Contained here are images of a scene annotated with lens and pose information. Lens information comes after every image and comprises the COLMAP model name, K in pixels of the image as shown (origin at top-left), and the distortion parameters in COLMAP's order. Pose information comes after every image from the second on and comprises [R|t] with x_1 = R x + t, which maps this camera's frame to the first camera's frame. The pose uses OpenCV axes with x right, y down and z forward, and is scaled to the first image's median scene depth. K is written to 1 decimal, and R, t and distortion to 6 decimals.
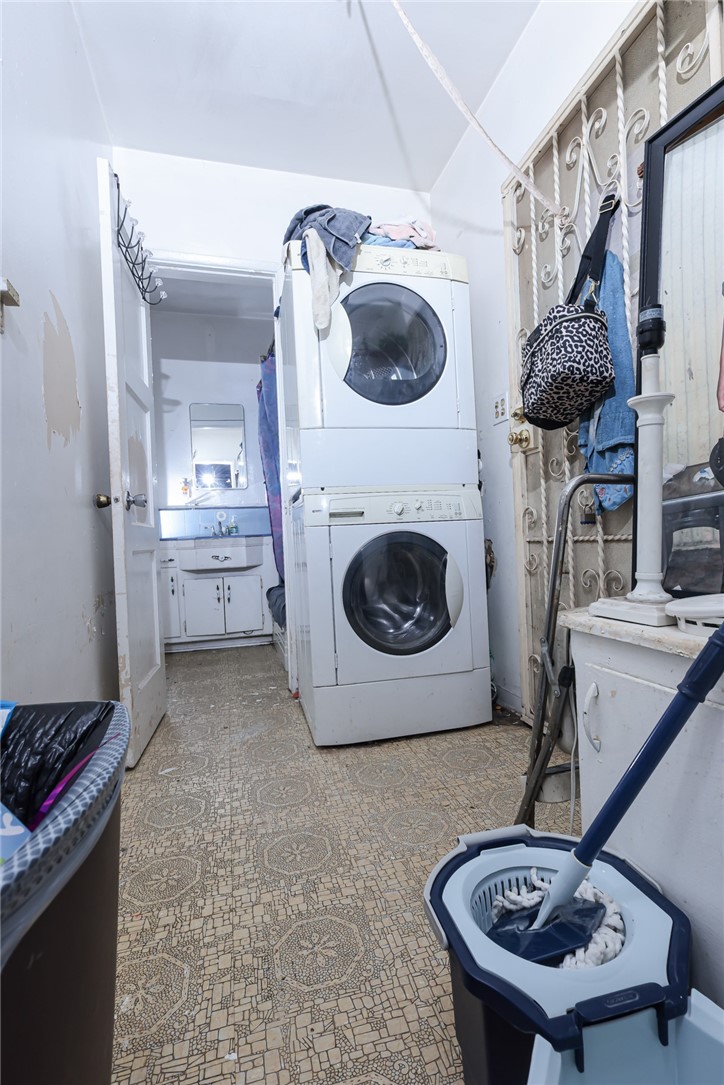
lens RADIAL K [[485.4, 0, 362.0], [0, 485.4, 542.5], [0, 0, 1]] dist [0.003719, -0.000067]
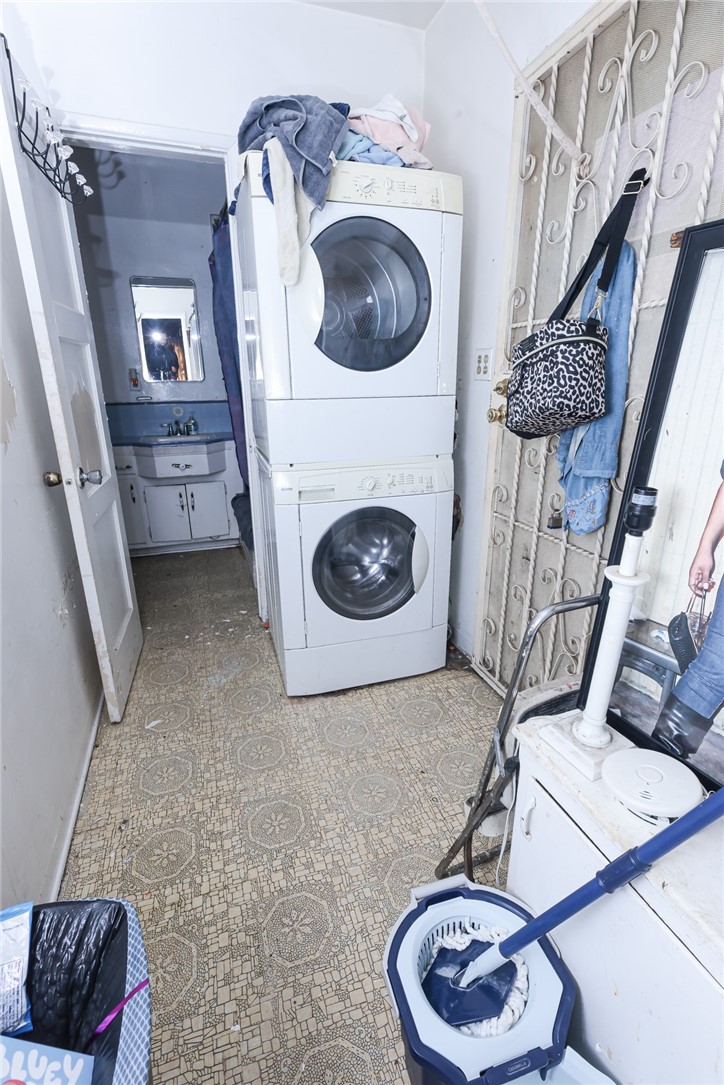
lens RADIAL K [[485.3, 0, 362.0], [0, 485.3, 542.5], [0, 0, 1]] dist [0.000986, 0.000453]
pose [[0.996950, 0.012294, 0.077063, -0.019556], [-0.035121, 0.952536, 0.302393, -0.342553], [-0.069687, -0.304177, 0.950063, 0.050884]]
